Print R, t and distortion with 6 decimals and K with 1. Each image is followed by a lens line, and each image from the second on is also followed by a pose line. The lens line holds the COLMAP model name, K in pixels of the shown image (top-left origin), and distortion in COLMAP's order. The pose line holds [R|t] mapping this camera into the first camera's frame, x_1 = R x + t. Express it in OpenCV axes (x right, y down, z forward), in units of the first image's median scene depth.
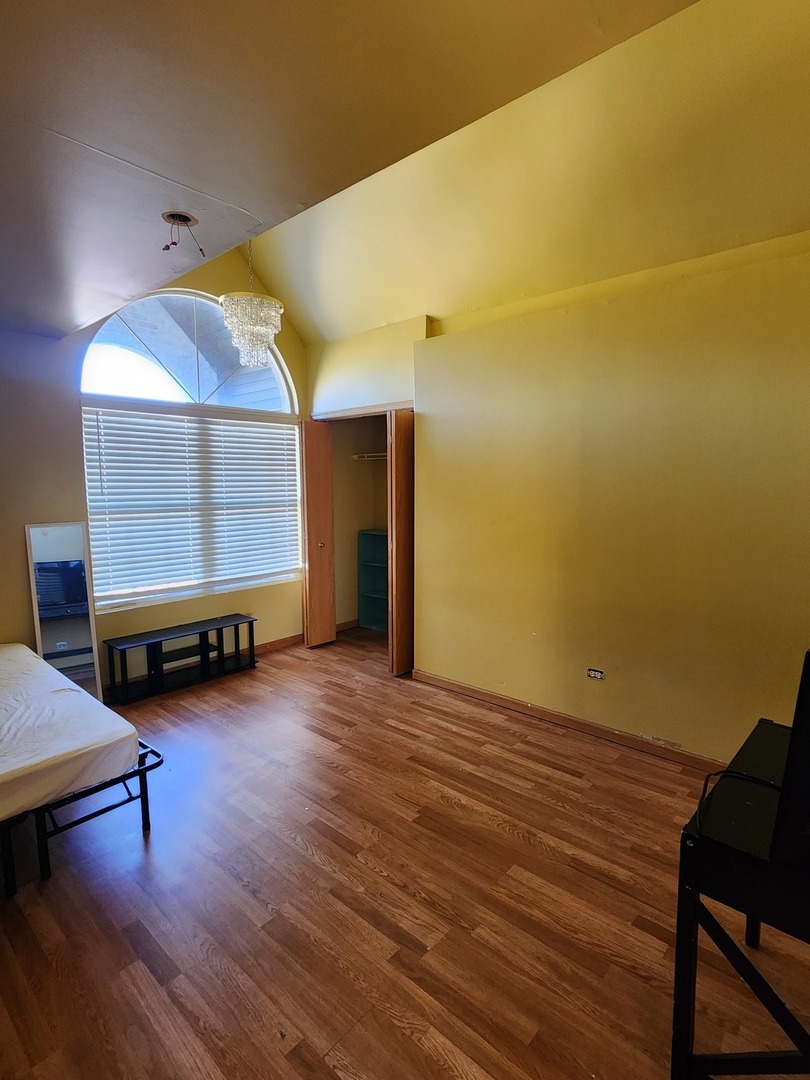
lens RADIAL K [[571.1, 0, 405.0], [0, 571.1, 540.0], [0, 0, 1]] dist [-0.000839, -0.000042]
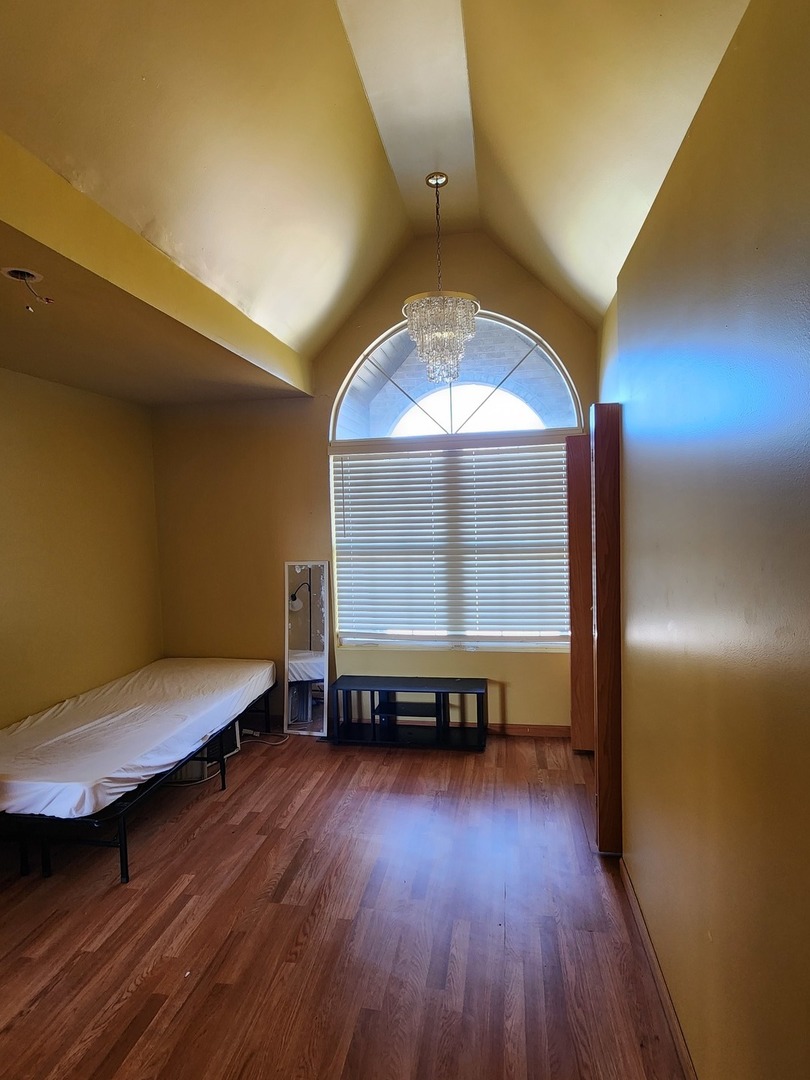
lens RADIAL K [[571.1, 0, 405.0], [0, 571.1, 540.0], [0, 0, 1]] dist [-0.000839, -0.000042]
pose [[0.523526, 0.013575, -0.851901, 0.366564], [-0.065825, 0.997529, -0.024557, -0.046912], [0.849463, 0.068933, 0.523126, 0.481194]]
